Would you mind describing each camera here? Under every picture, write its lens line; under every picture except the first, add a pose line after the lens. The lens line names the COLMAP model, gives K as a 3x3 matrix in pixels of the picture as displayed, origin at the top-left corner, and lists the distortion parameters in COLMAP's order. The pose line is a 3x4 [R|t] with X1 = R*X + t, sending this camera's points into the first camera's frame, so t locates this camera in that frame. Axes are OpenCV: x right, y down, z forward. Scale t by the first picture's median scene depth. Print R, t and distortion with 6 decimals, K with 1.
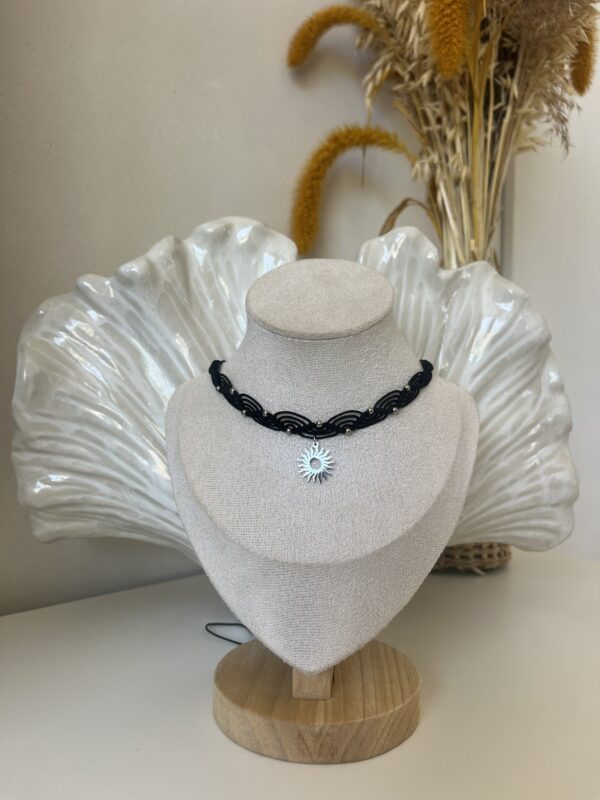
lens RADIAL K [[615.7, 0, 276.4], [0, 615.7, 396.3], [0, 0, 1]] dist [0.006367, -0.043076]
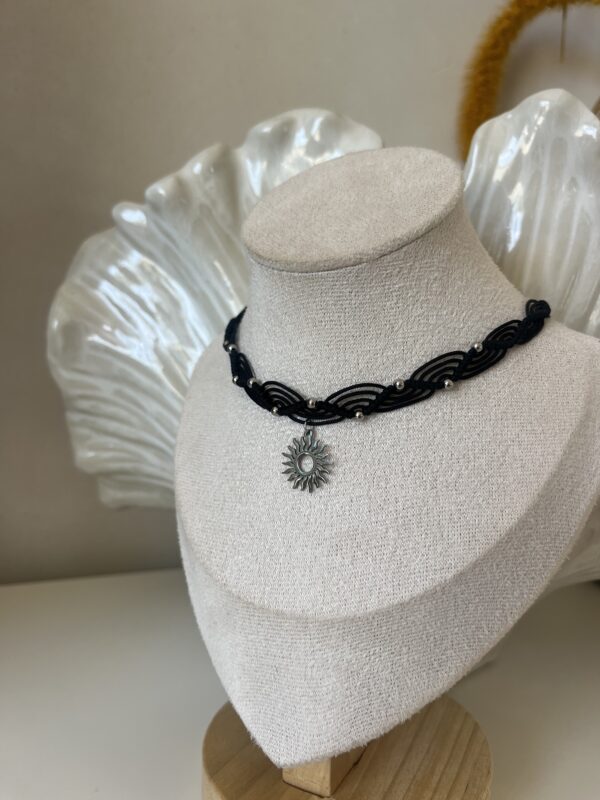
lens RADIAL K [[622.0, 0, 285.0], [0, 622.0, 397.9], [0, 0, 1]] dist [-0.004738, -0.027613]
pose [[0.926819, 0.040342, -0.373334, 0.210599], [-0.005020, 0.995455, 0.095105, -0.016841], [0.375474, -0.086271, 0.922809, 0.278735]]
